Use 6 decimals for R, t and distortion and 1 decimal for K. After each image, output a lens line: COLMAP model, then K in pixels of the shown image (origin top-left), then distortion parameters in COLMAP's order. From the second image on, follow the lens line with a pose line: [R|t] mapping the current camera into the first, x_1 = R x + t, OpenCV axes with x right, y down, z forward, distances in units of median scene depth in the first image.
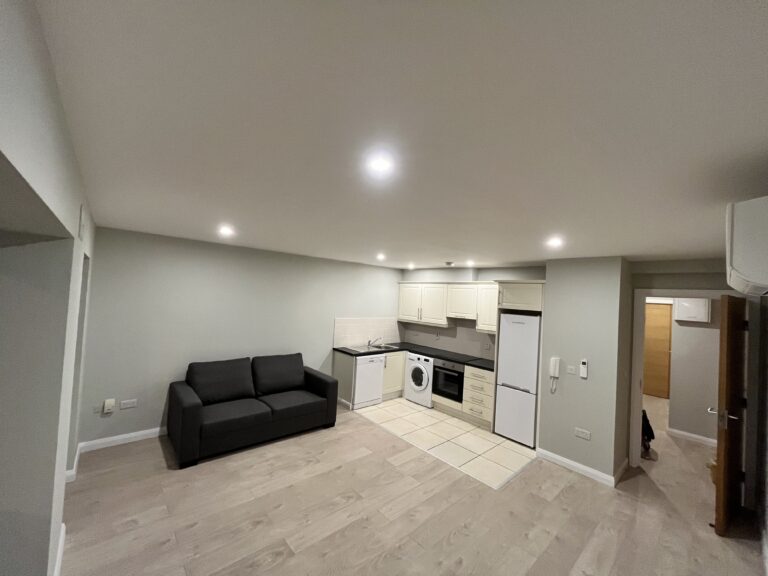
lens RADIAL K [[306.8, 0, 384.0], [0, 306.8, 288.0], [0, 0, 1]] dist [-0.001511, -0.000109]
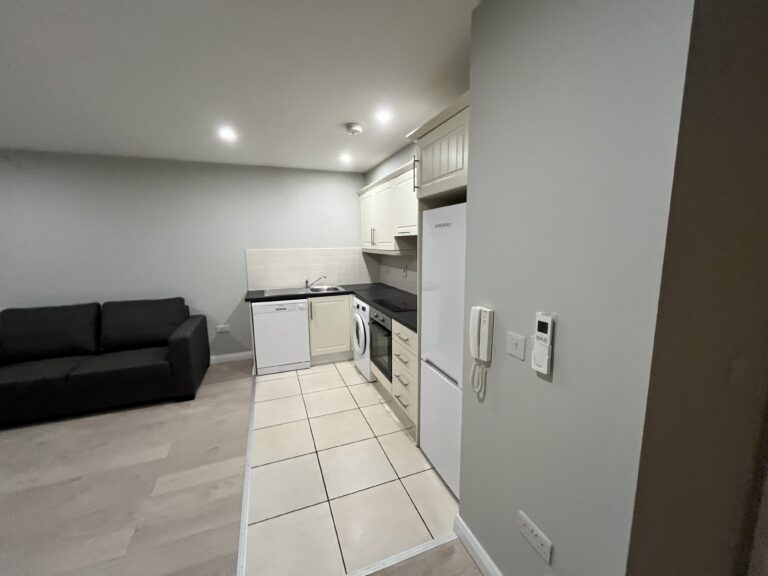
lens RADIAL K [[306.8, 0, 384.0], [0, 306.8, 288.0], [0, 0, 1]] dist [-0.001511, -0.000109]
pose [[0.933072, -0.013229, -0.359447, 0.453470], [0.073600, 0.985201, 0.154795, 0.113224], [0.352080, -0.170890, 0.920237, 0.505363]]
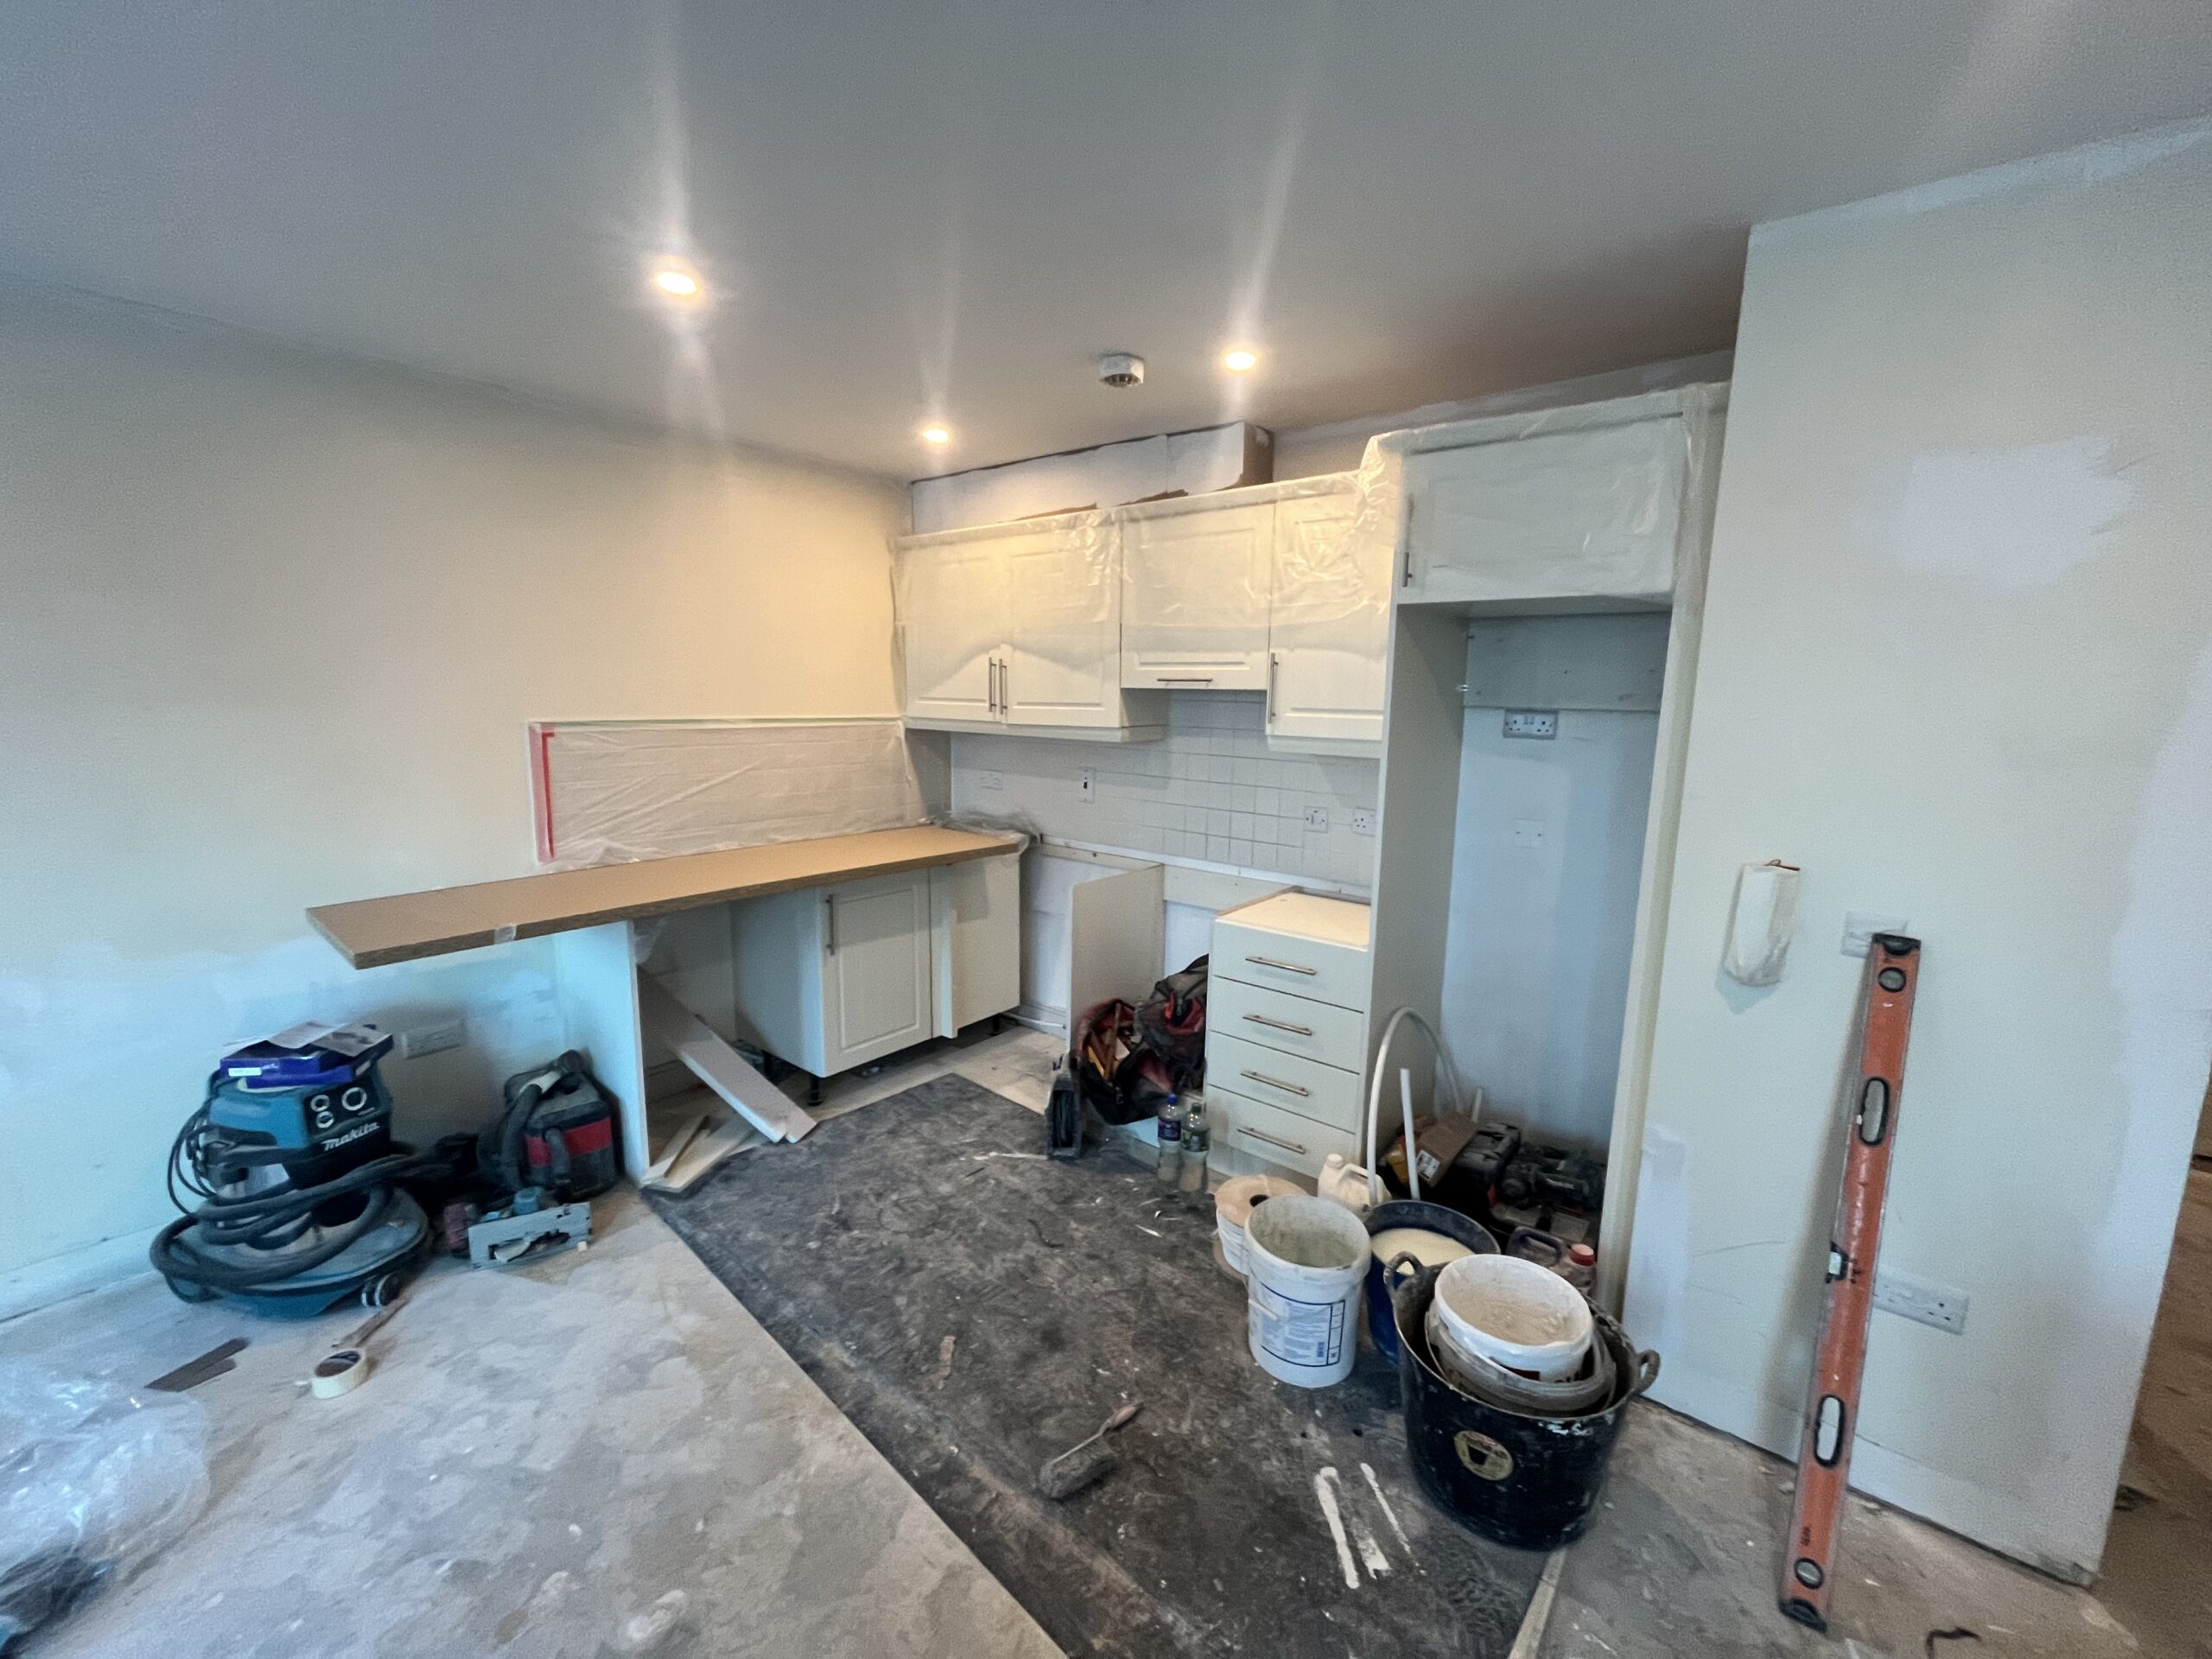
lens RADIAL K [[883.7, 0, 1106.0], [0, 883.7, 829.5], [0, 0, 1]] dist [-0.001511, -0.000109]
pose [[0.985383, -0.063323, 0.158146, 0.110828], [0.031017, 0.979520, 0.198946, 0.078333], [-0.167505, -0.191132, 0.967166, 0.481689]]
